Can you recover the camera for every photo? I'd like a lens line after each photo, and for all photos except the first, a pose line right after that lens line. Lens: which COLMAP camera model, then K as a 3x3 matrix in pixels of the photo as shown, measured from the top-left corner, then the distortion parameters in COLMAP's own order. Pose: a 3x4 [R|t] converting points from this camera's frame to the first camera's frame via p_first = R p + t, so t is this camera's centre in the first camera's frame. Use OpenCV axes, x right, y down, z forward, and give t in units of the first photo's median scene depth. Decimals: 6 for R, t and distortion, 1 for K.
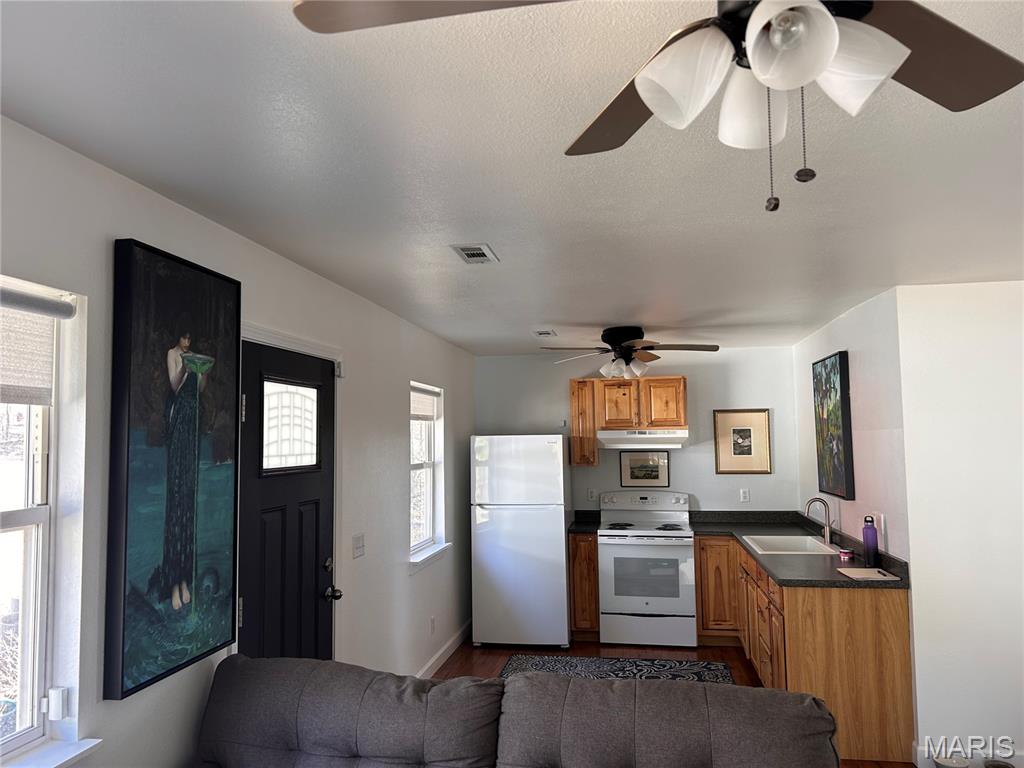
lens RADIAL K [[767.8, 0, 509.8], [0, 767.8, 382.3], [0, 0, 1]] dist [0.046275, -0.046739]
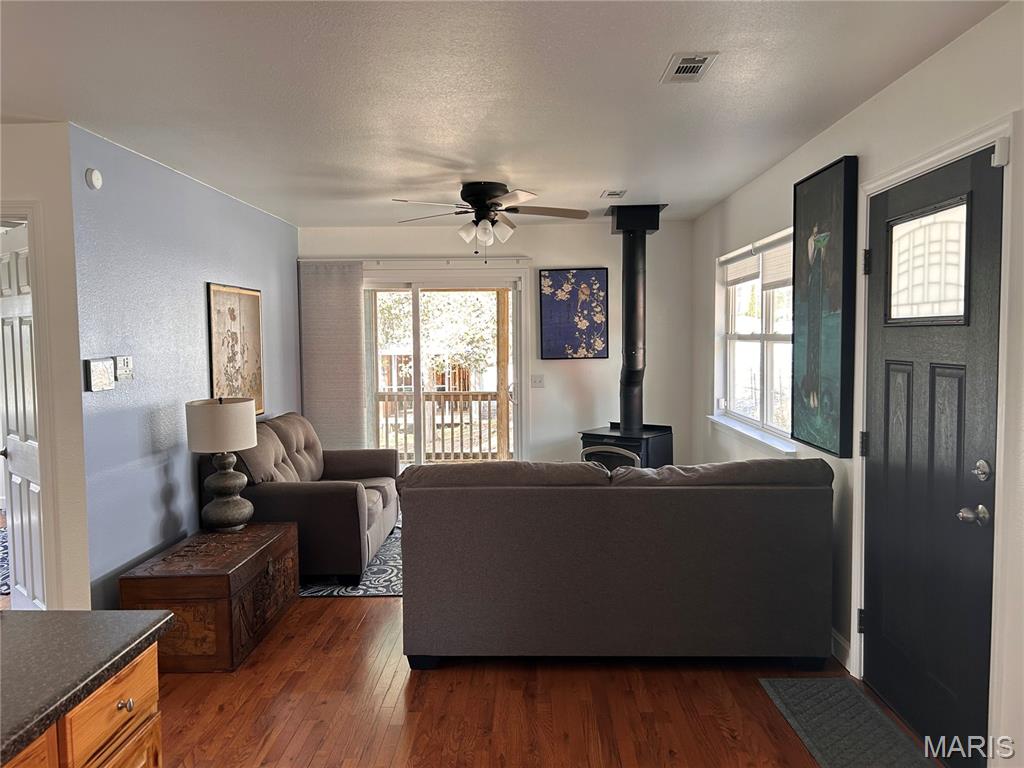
lens RADIAL K [[767.8, 0, 512.6], [0, 767.8, 386.6], [0, 0, 1]] dist [0.046275, -0.046739]
pose [[-0.989649, 0.055773, -0.132229, 0.111895], [0.057034, 0.998356, -0.005763, 0.145792], [0.131690, -0.013245, -0.991202, 1.562889]]
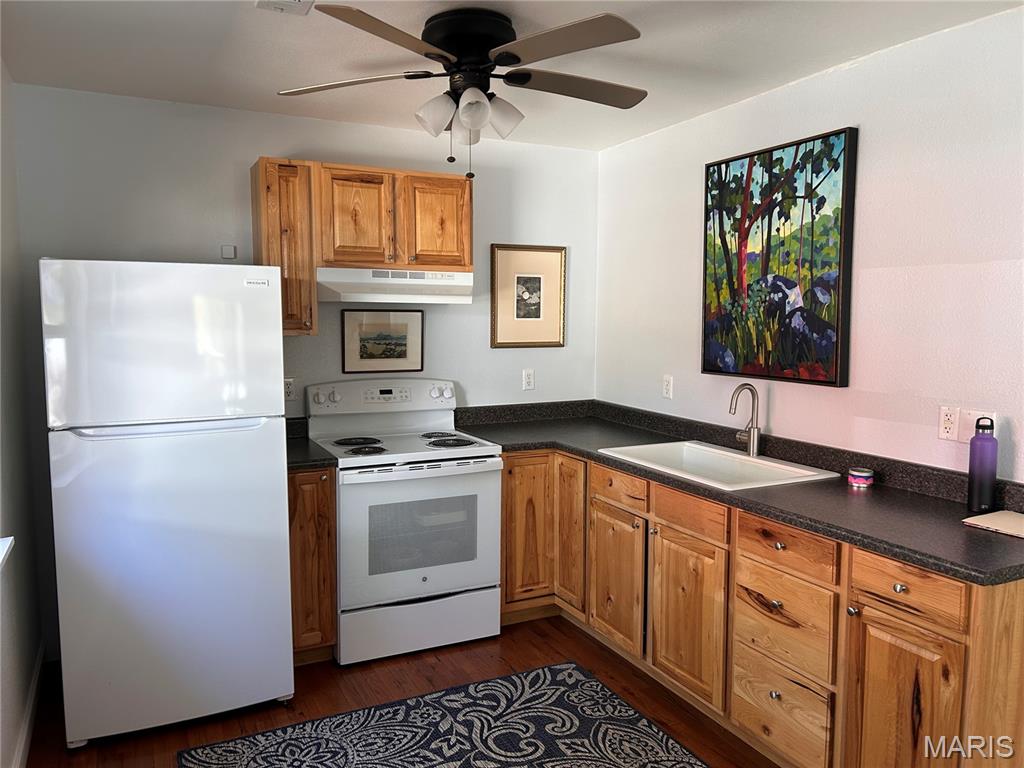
lens RADIAL K [[767.8, 0, 513.2], [0, 767.8, 385.0], [0, 0, 1]] dist [0.046275, -0.046739]
pose [[0.811965, -0.038906, 0.582408, -0.084034], [-0.056479, 0.987858, 0.144732, 0.059690], [-0.580968, -0.150411, 0.799908, 0.505998]]
